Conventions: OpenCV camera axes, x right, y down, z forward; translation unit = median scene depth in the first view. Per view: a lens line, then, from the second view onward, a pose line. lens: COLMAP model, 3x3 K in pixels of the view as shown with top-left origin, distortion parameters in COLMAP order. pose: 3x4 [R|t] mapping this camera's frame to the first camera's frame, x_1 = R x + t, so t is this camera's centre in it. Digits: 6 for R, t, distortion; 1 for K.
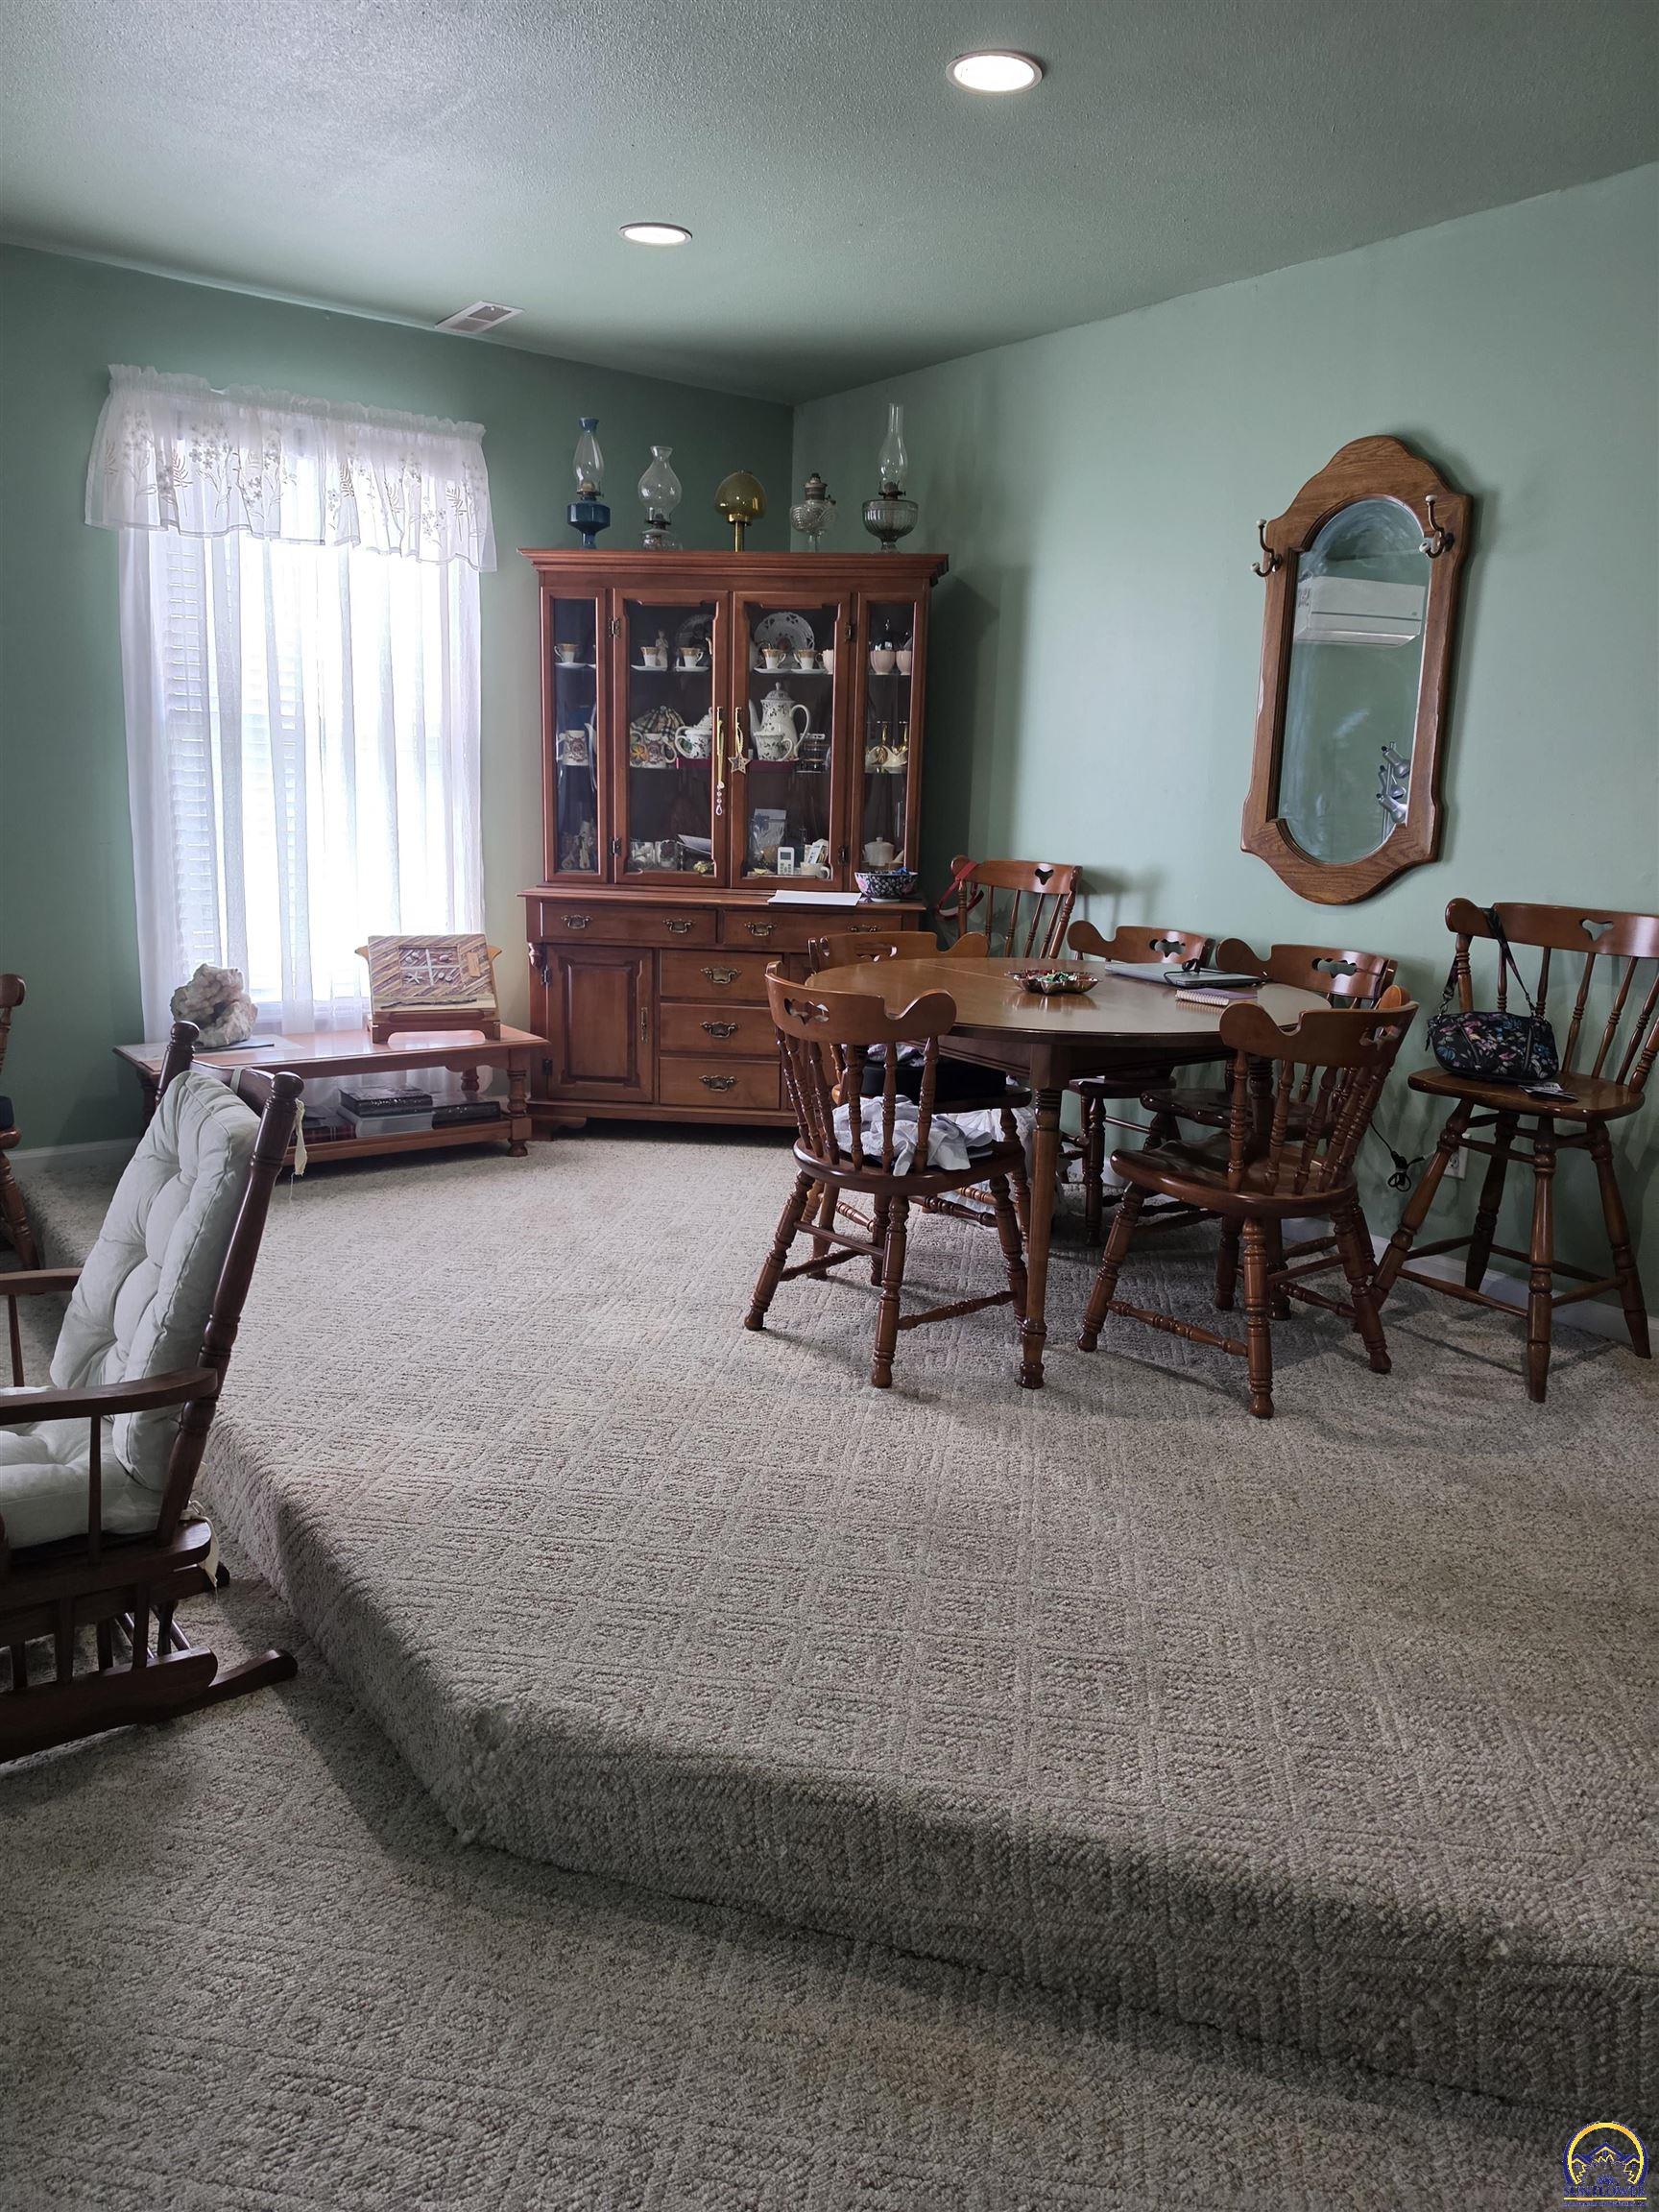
lens RADIAL K [[1522.0, 0, 826.8], [0, 1522.0, 1071.2], [0, 0, 1]] dist [0.076660, -0.116209]
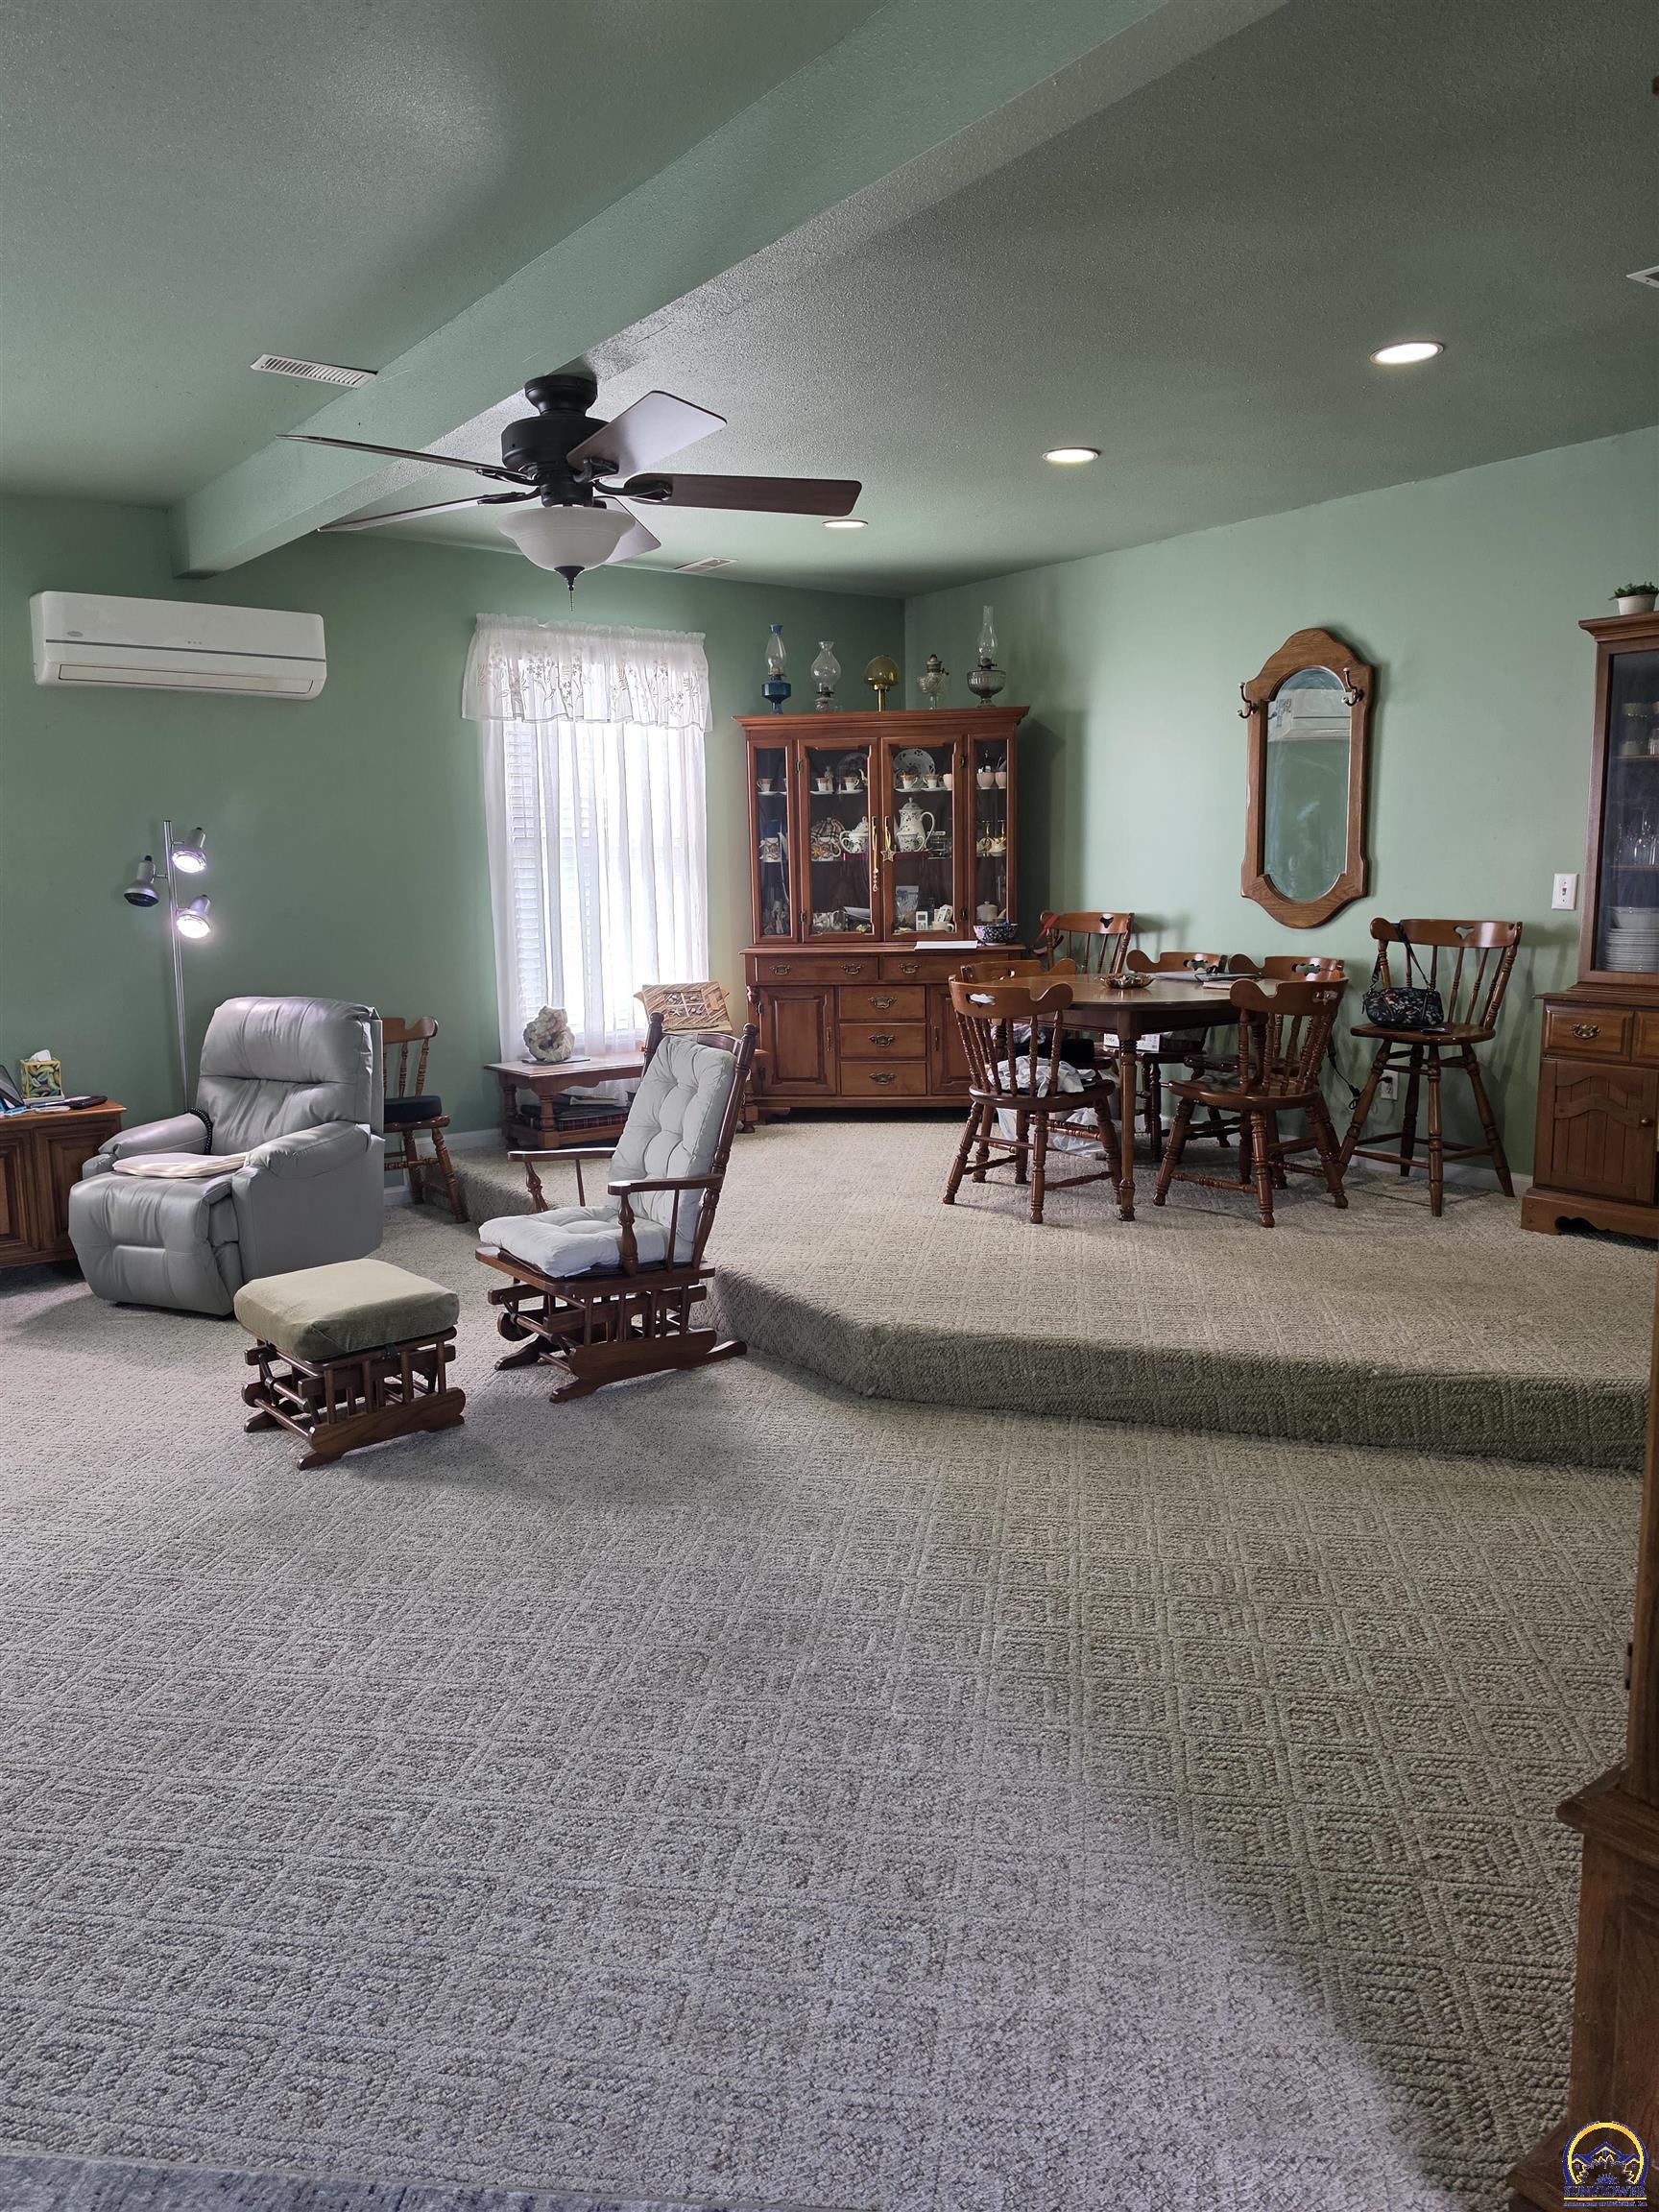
lens RADIAL K [[1519.2, 0, 839.3], [0, 1519.2, 1080.3], [0, 0, 1]] dist [0.085831, -0.121773]
pose [[0.998971, -0.044040, -0.010799, -0.129480], [0.043456, 0.997834, -0.049383, 0.104179], [0.012950, 0.048863, 0.998722, -0.556043]]
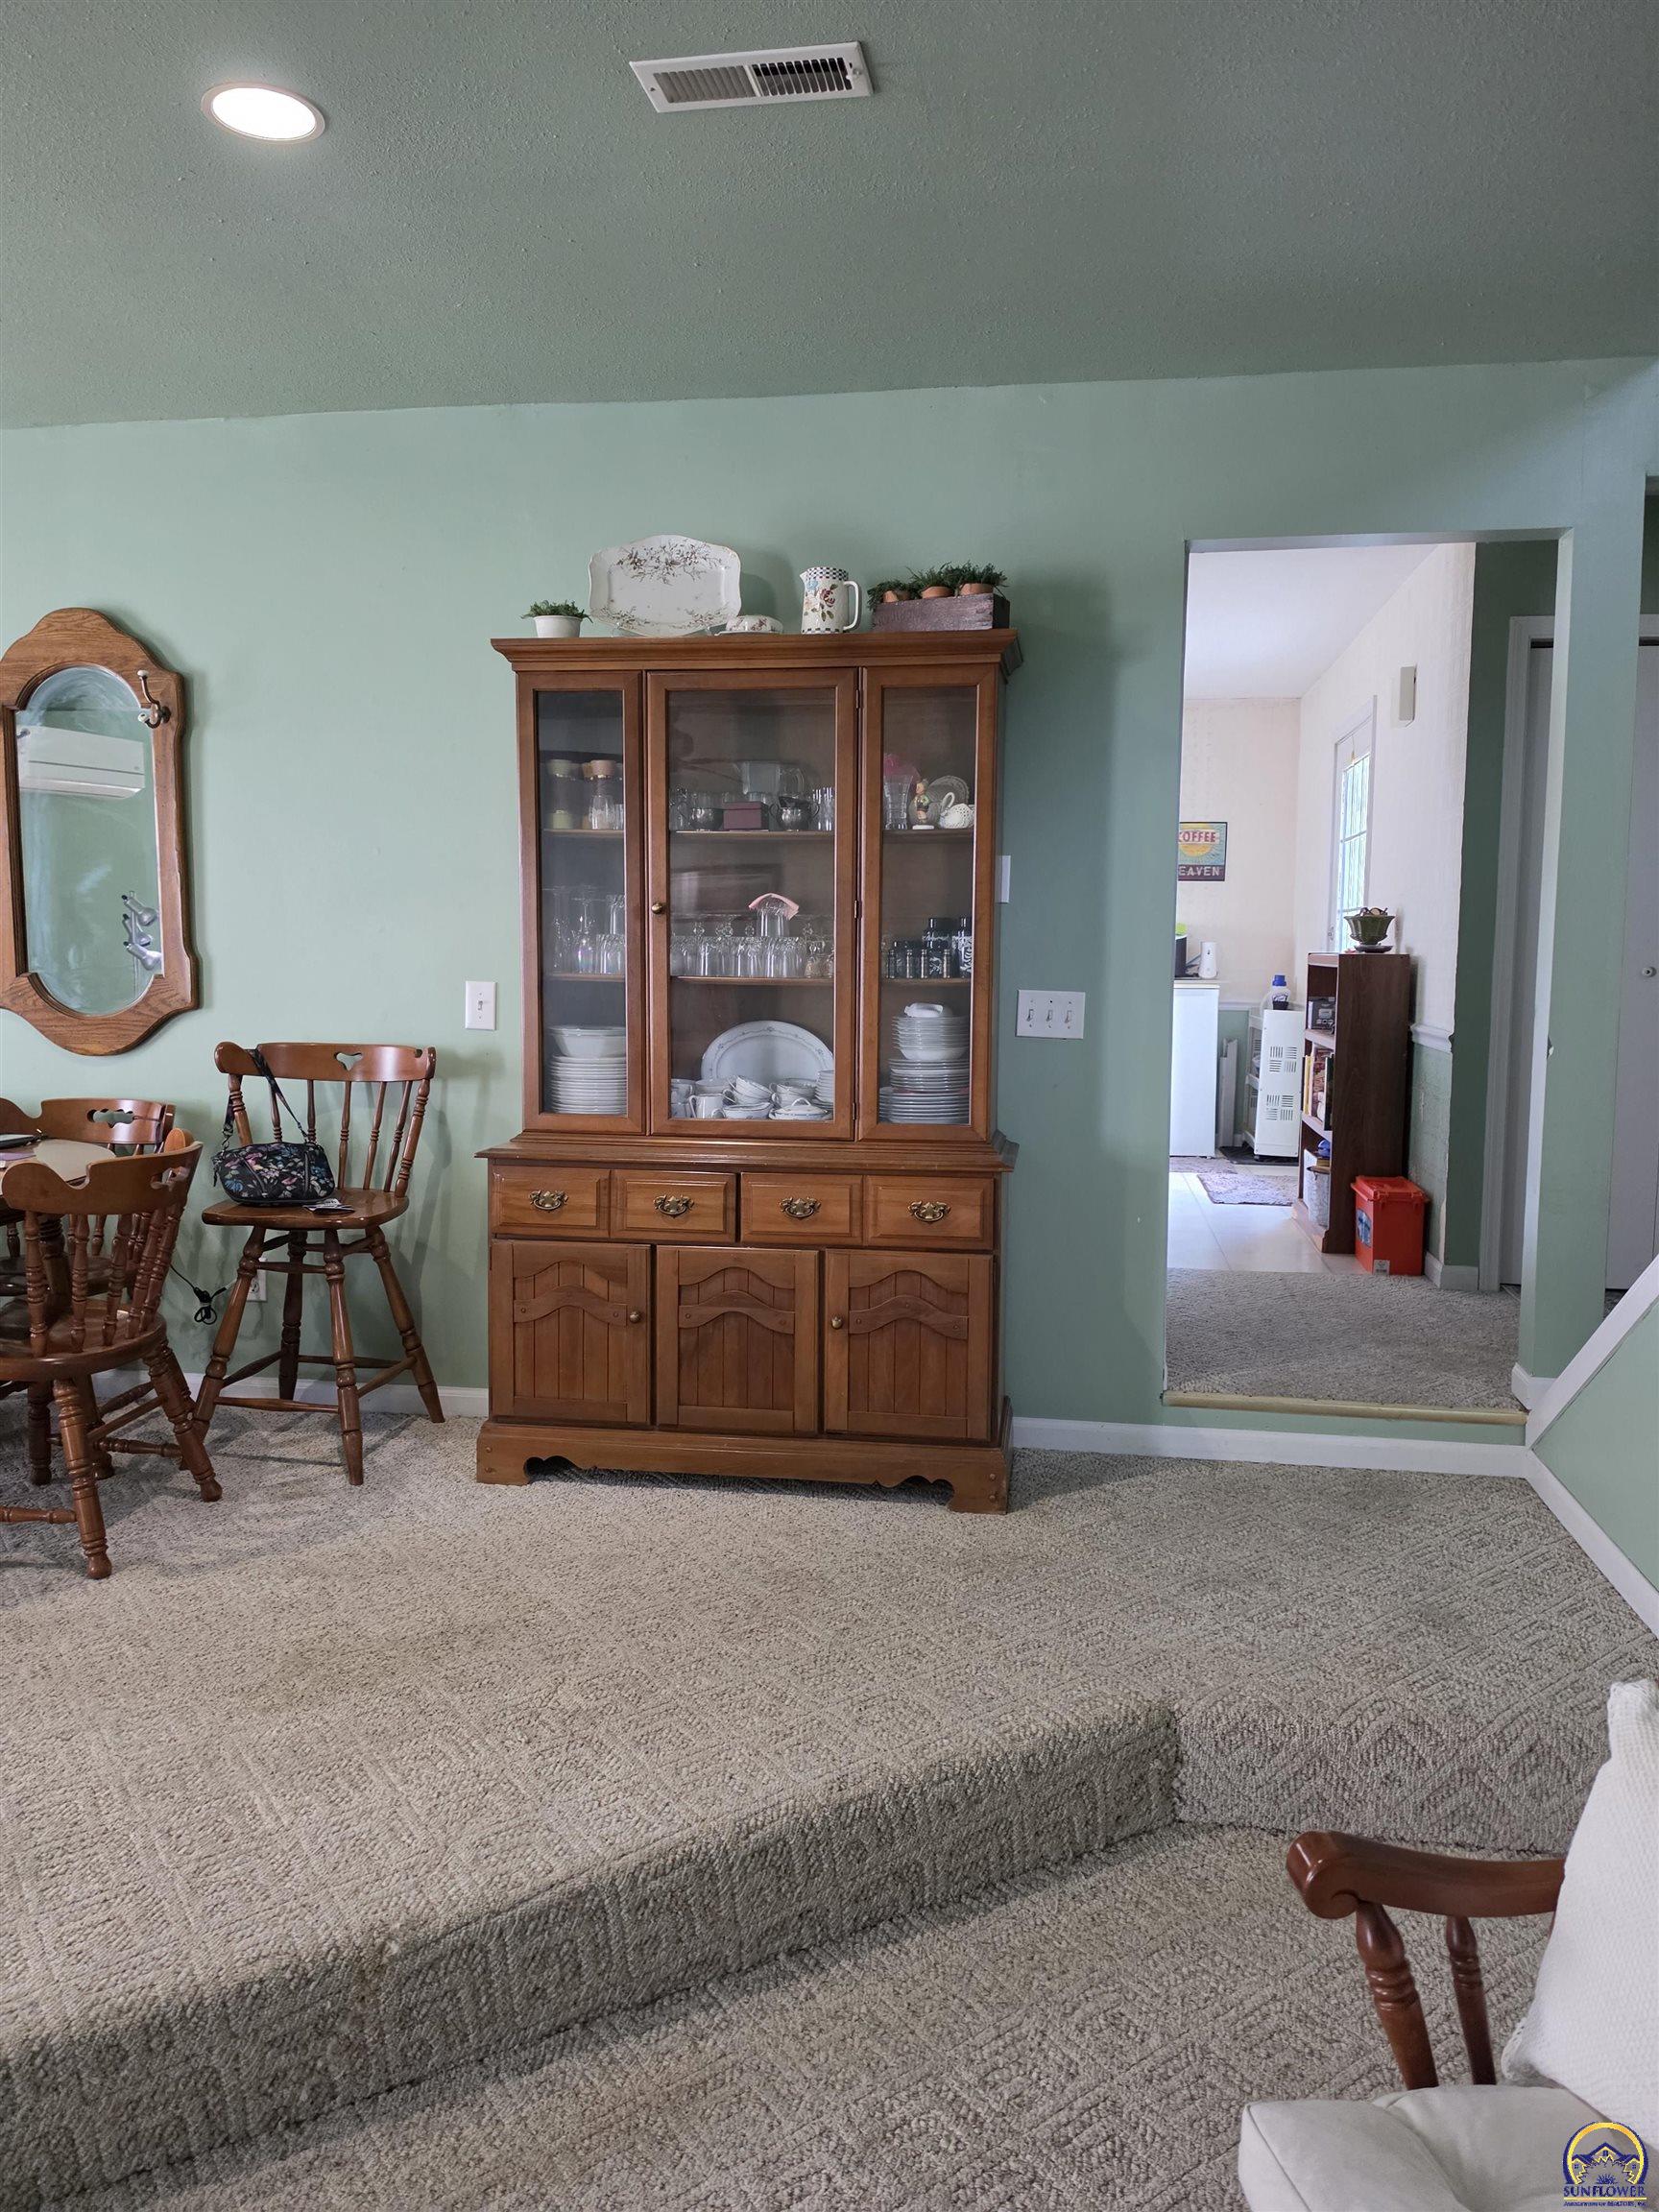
lens RADIAL K [[1519.2, 0, 839.3], [0, 1519.2, 1080.3], [0, 0, 1]] dist [0.085831, -0.121773]
pose [[0.713809, -0.091081, 0.694392, -0.029115], [0.148129, 0.988710, -0.022585, 0.001904], [-0.684496, 0.118981, 0.719242, -0.060907]]
